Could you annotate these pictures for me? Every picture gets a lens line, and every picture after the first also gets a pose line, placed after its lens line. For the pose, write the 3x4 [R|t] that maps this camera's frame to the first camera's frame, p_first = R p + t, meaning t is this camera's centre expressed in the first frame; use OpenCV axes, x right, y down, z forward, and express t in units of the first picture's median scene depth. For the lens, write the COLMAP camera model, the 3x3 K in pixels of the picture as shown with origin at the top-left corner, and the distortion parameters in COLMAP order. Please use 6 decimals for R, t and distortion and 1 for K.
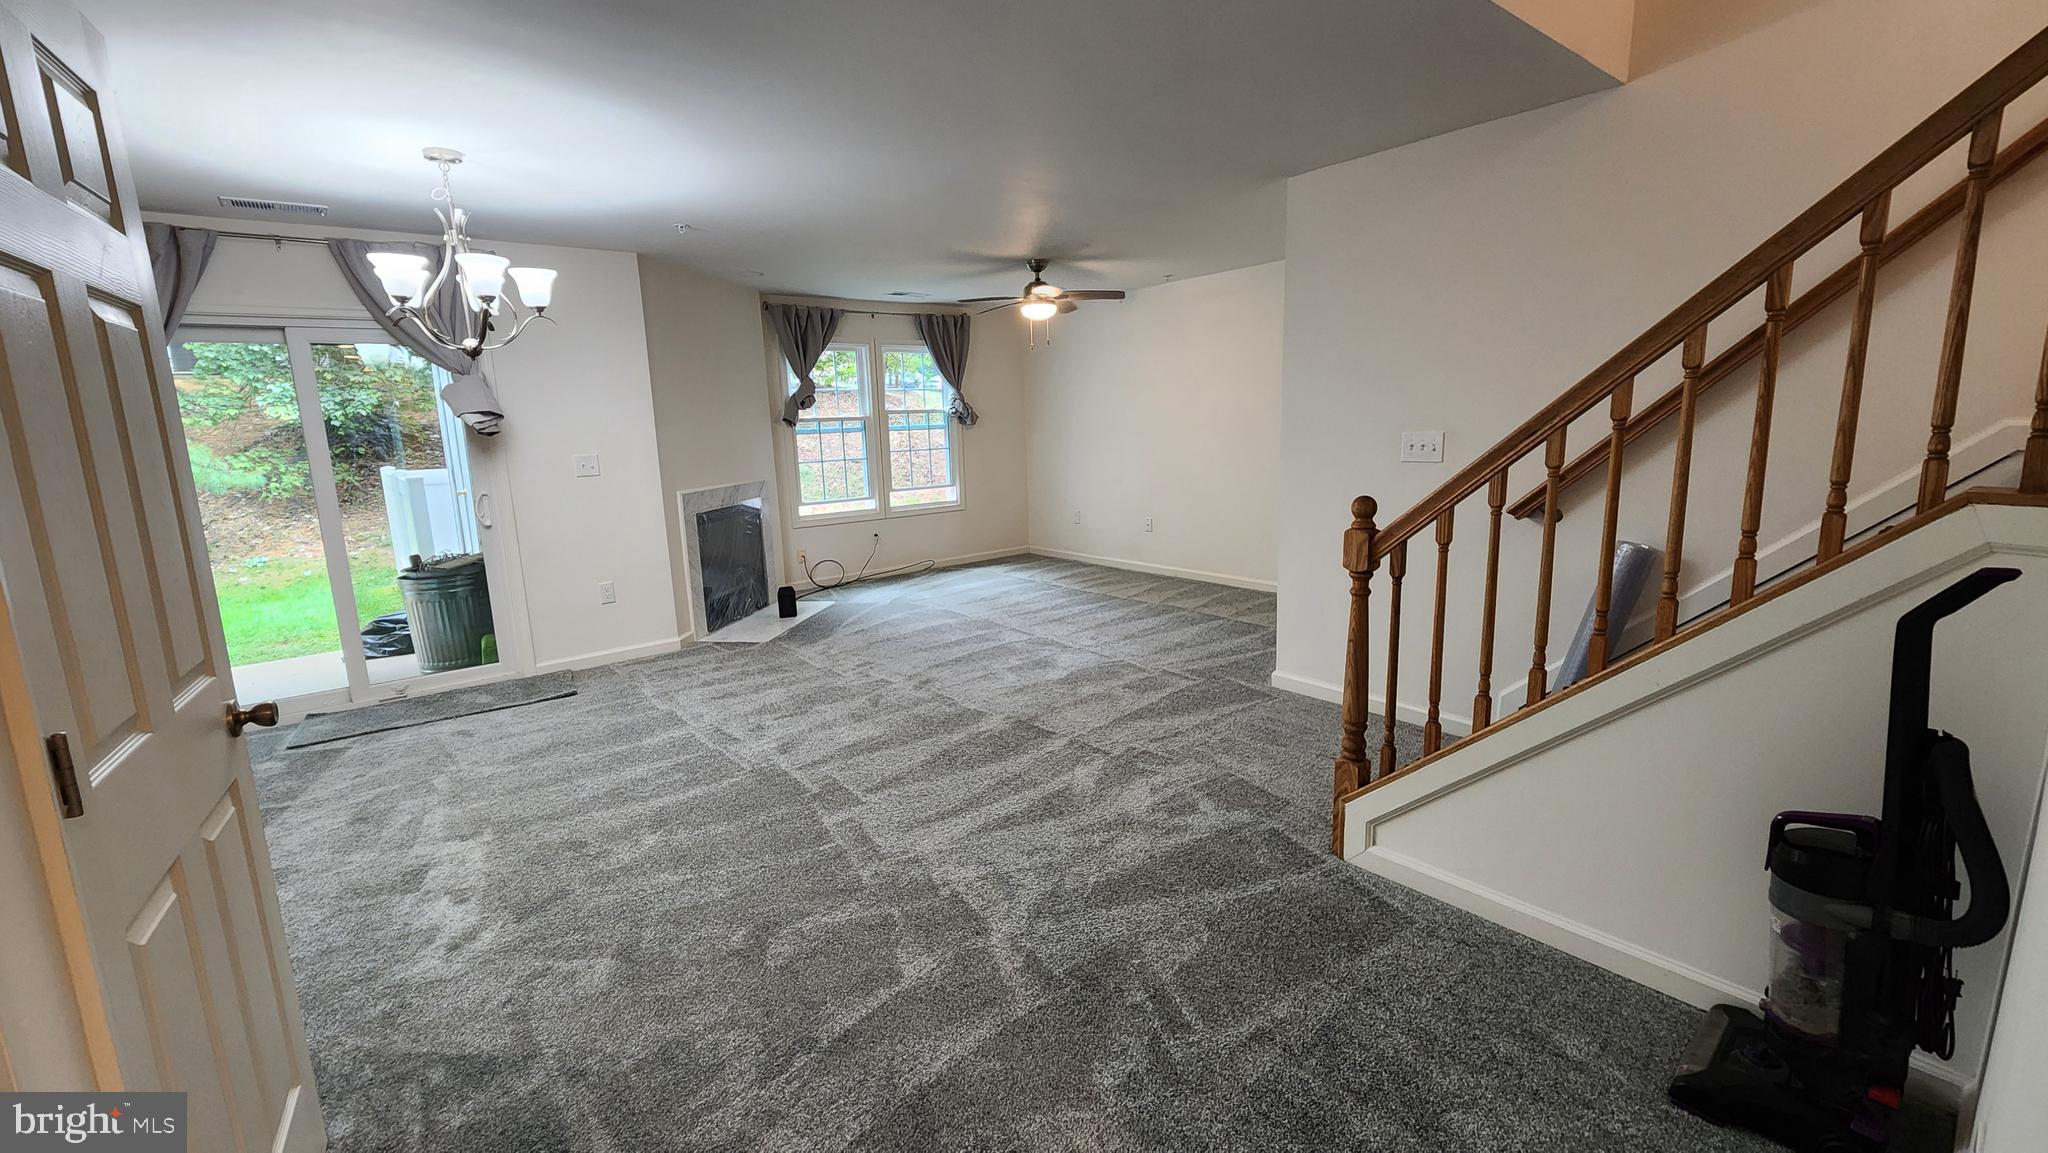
lens RADIAL K [[835.8, 0, 1014.5], [0, 835.8, 564.0], [0, 0, 1]] dist [0.002655, -0.001872]
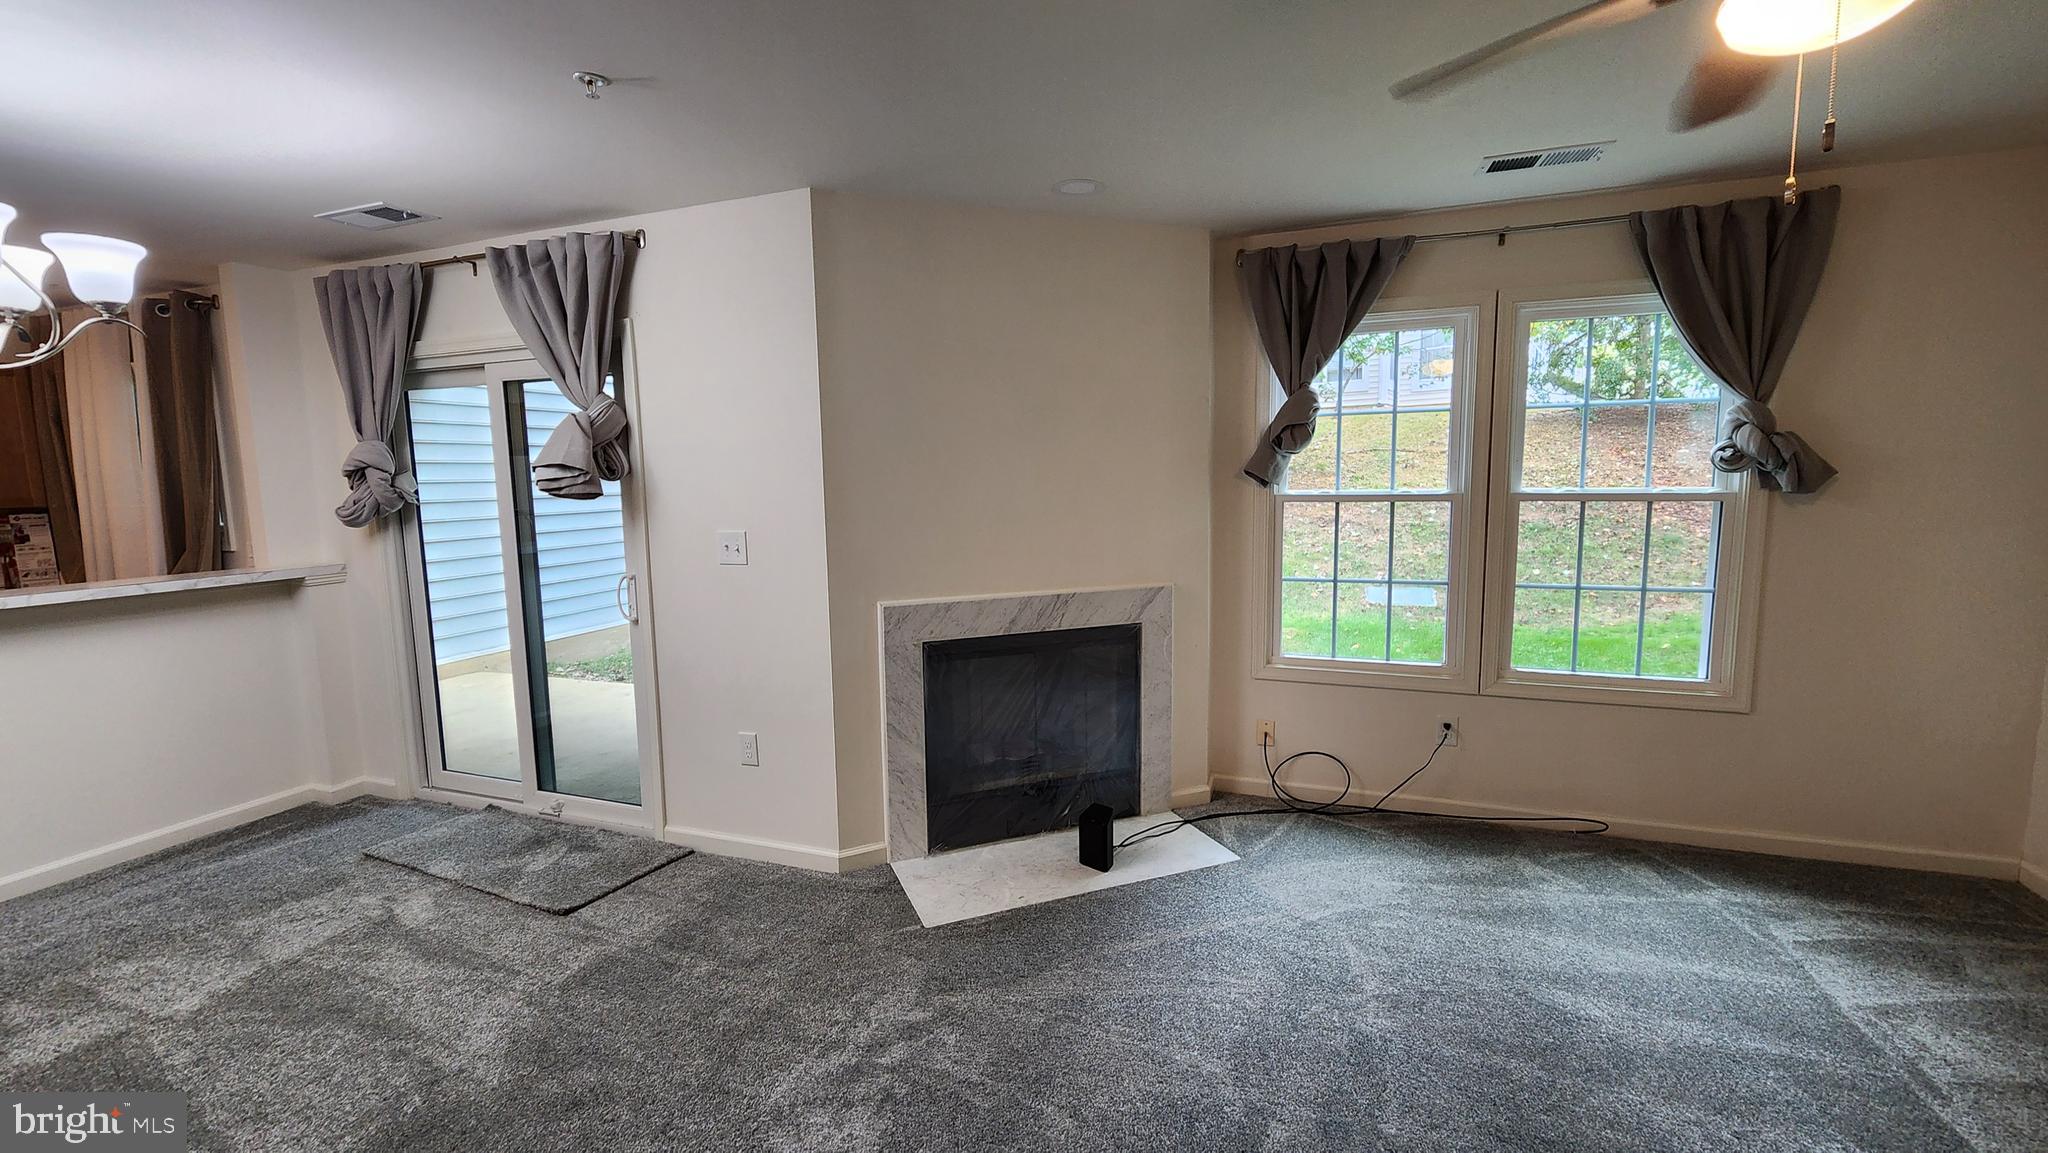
lens RADIAL K [[835.8, 0, 1015.7], [0, 835.8, 570.5], [0, 0, 1]] dist [0.002655, -0.001872]
pose [[0.521165, 0.119495, -0.845049, 0.095534], [-0.147611, 0.987848, 0.048652, -0.115651], [0.840594, 0.099383, 0.532471, 0.601678]]
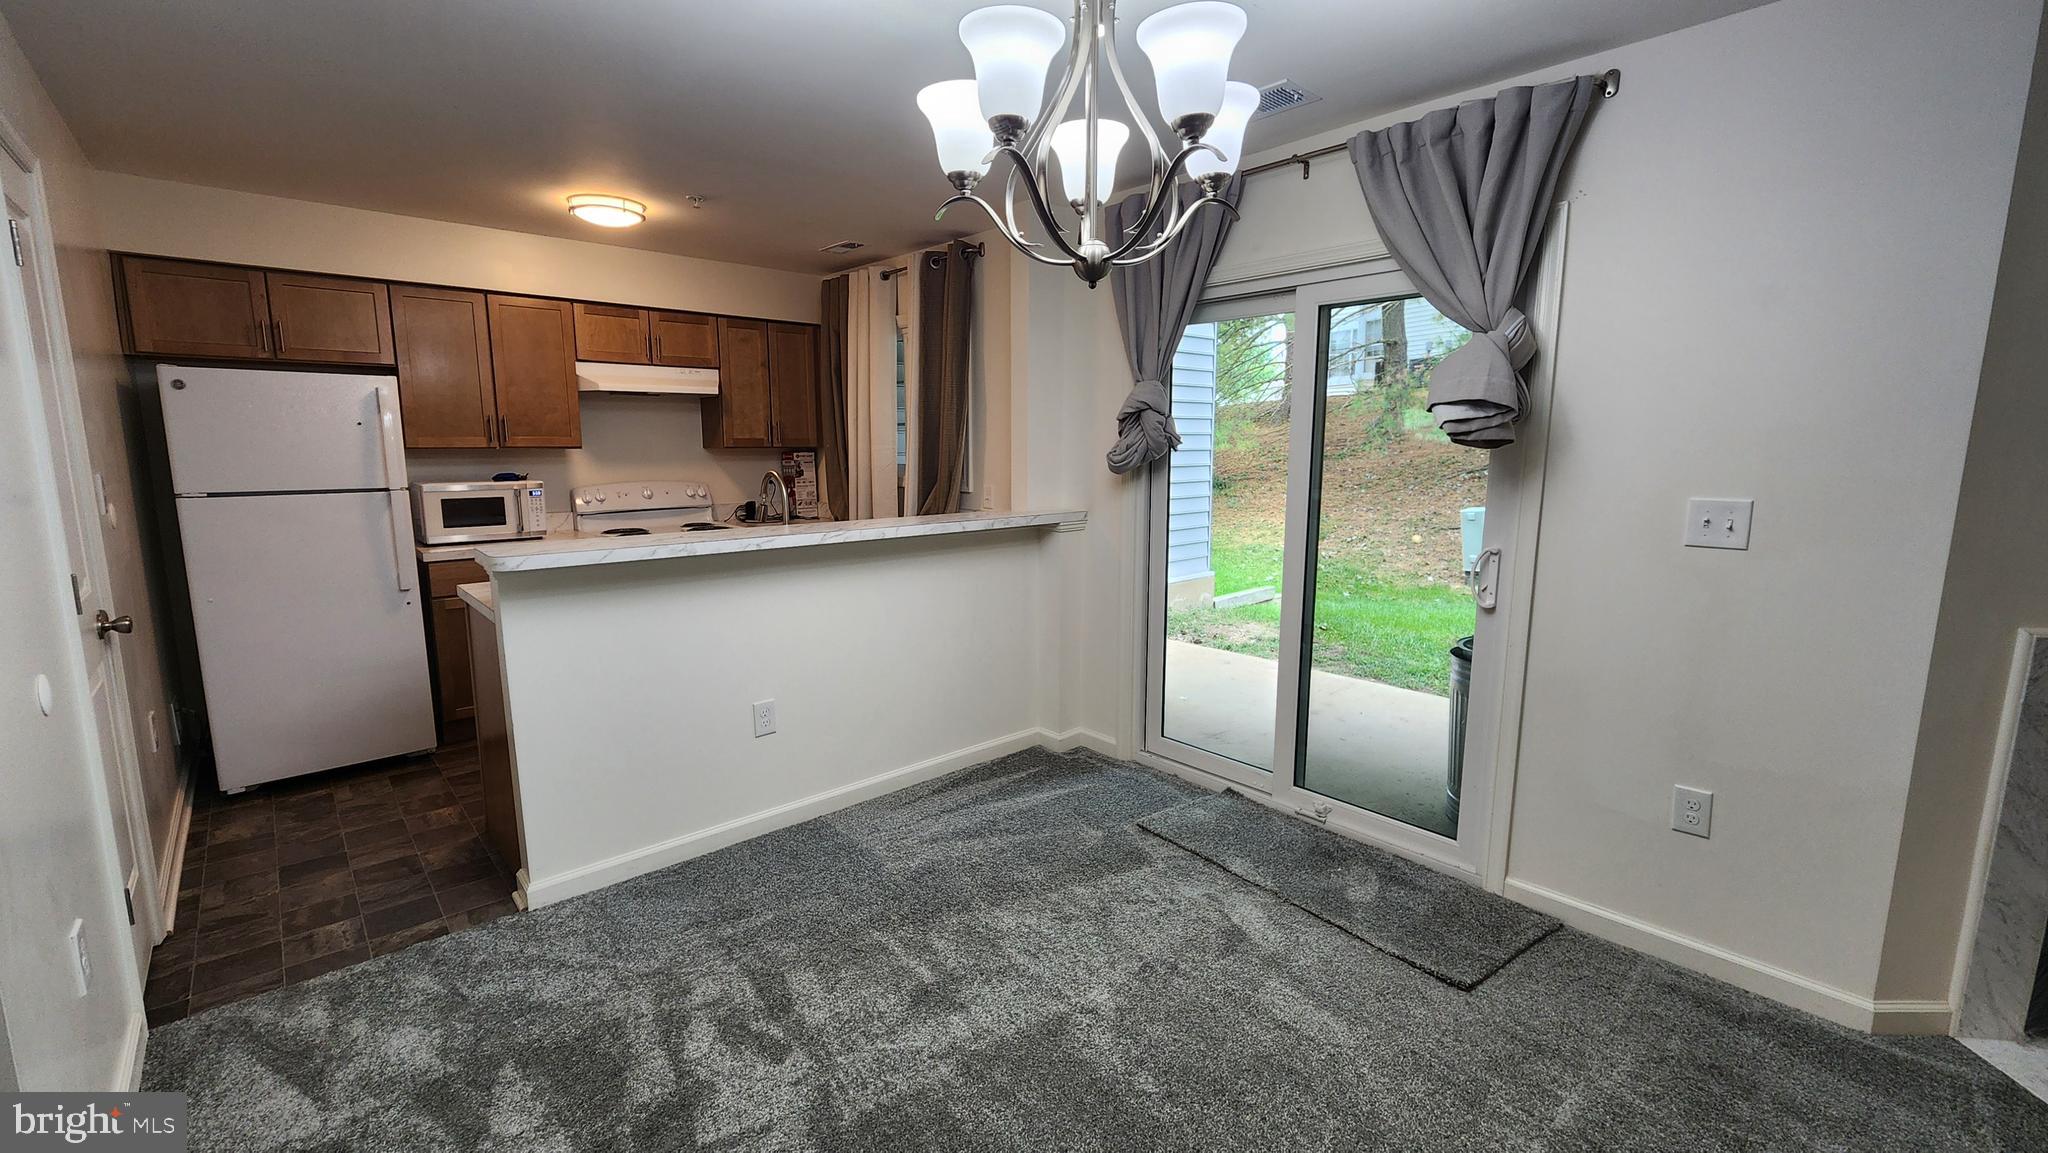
lens RADIAL K [[835.8, 0, 1025.3], [0, 835.8, 570.5], [0, 0, 1]] dist [0.002655, -0.001872]
pose [[0.071305, 0.184364, -0.980268, -0.076121], [-0.177963, 0.969353, 0.169366, -0.073751], [0.981450, 0.162375, 0.101930, 0.432603]]
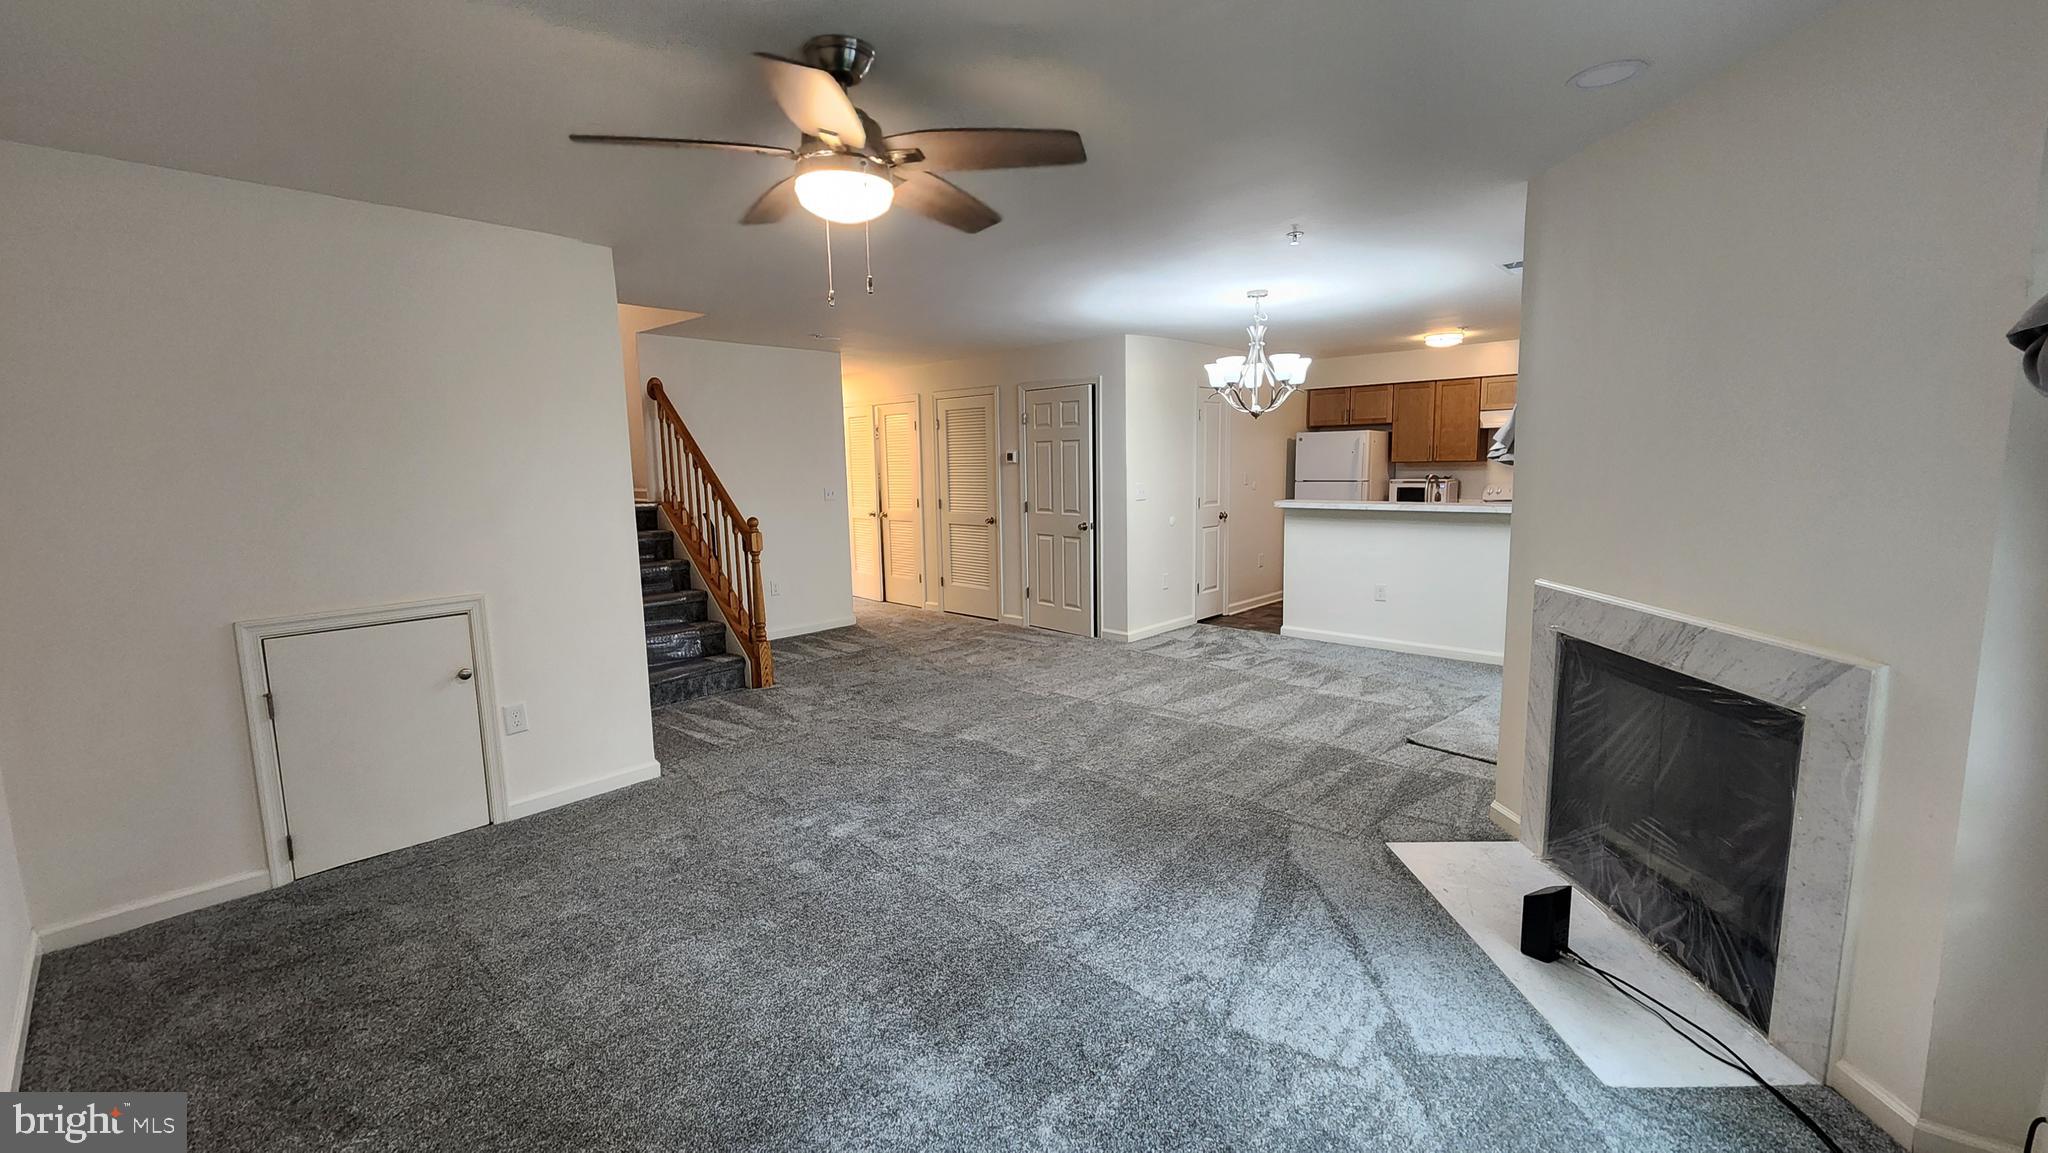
lens RADIAL K [[835.8, 0, 1018.2], [0, 835.8, 572.4], [0, 0, 1]] dist [0.002655, -0.001872]
pose [[-0.987963, 0.068870, -0.138517, 0.014771], [0.023309, 0.951482, 0.306819, -0.210707], [0.152927, 0.299897, -0.941634, 1.146892]]
